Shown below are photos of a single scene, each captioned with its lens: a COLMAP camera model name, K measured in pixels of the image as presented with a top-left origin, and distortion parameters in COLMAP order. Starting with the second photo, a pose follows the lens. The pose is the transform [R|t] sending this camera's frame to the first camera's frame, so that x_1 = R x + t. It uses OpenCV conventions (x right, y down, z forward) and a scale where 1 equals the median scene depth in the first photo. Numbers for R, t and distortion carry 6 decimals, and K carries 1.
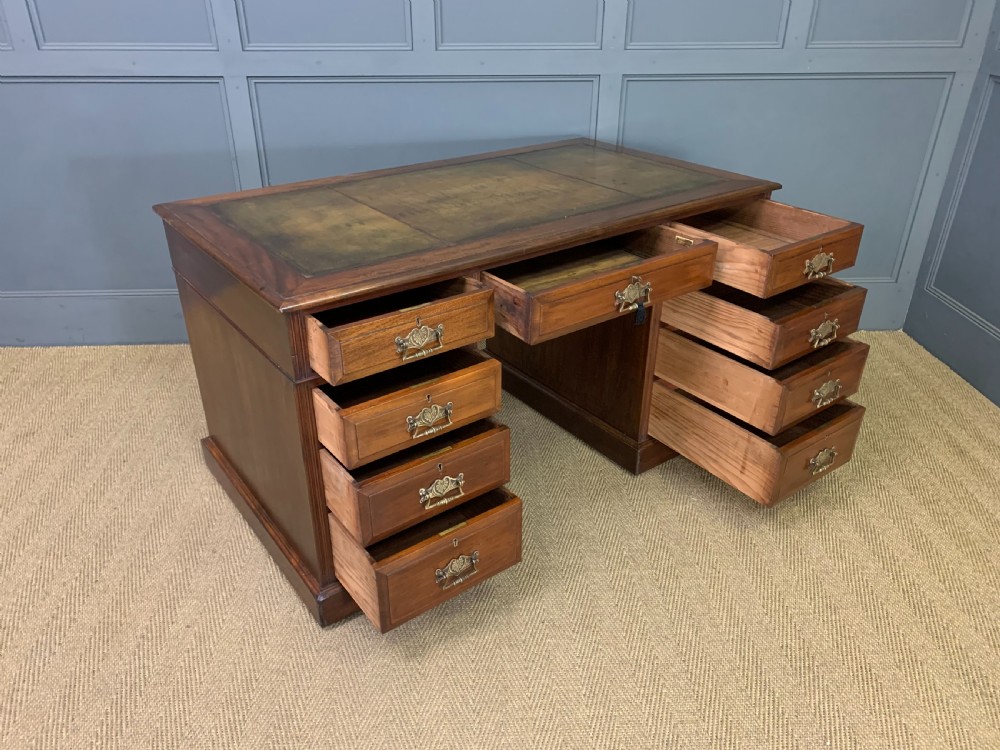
lens RADIAL K [[761.9, 0, 491.2], [0, 761.9, 381.2], [0, 0, 1]] dist [0.038836, -0.024298]
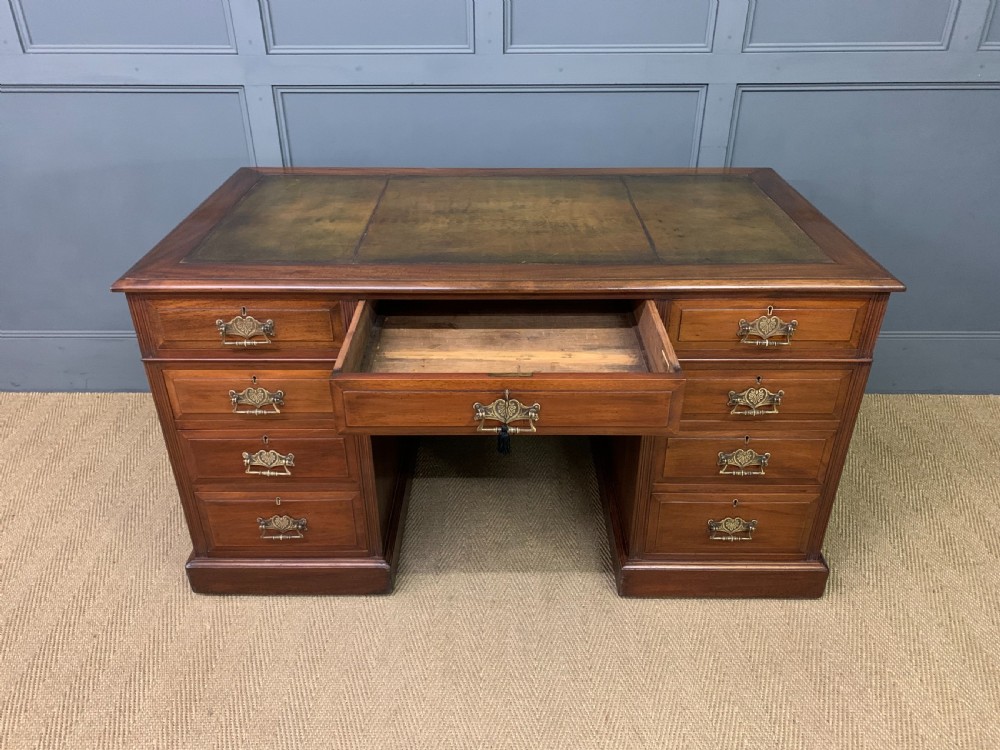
lens RADIAL K [[761.9, 0, 494.1], [0, 761.9, 379.7], [0, 0, 1]] dist [0.038836, -0.024298]
pose [[0.998275, 0.025182, -0.053029, -0.039654], [-0.023664, 0.999297, 0.029062, -0.146535], [0.053724, -0.027757, 0.998170, 0.243797]]
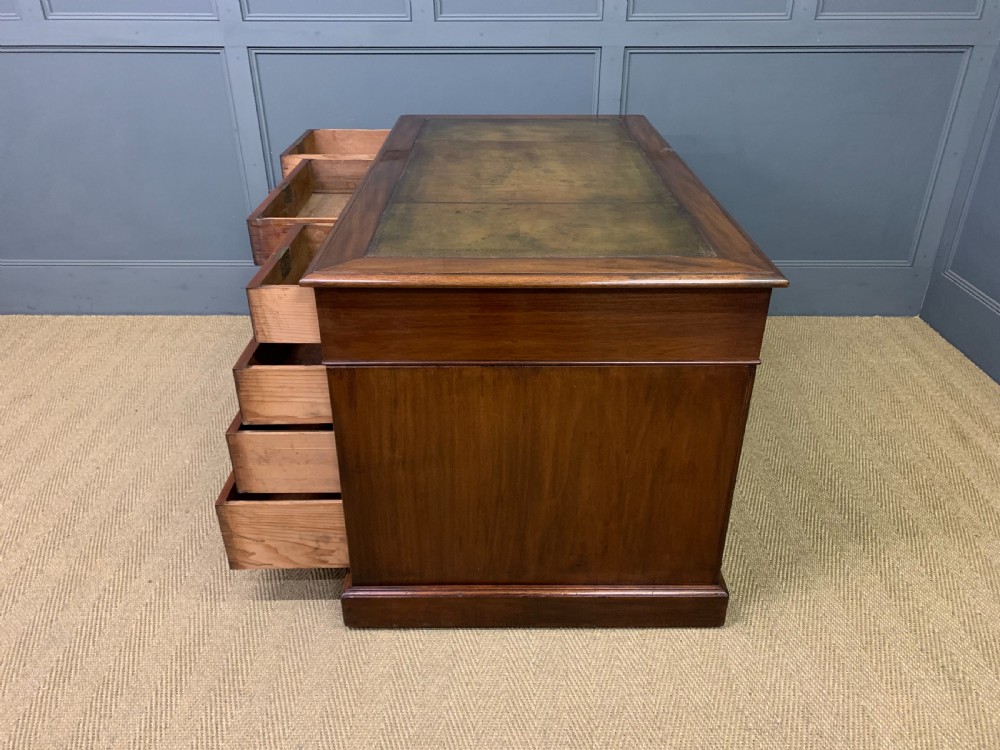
lens RADIAL K [[761.9, 0, 501.2], [0, 761.9, 378.5], [0, 0, 1]] dist [0.038836, -0.024298]
pose [[0.998467, 0.024158, -0.049793, 0.096513], [-0.024157, 0.999708, 0.000611, 0.037045], [0.049793, 0.000593, 0.998759, 0.015590]]
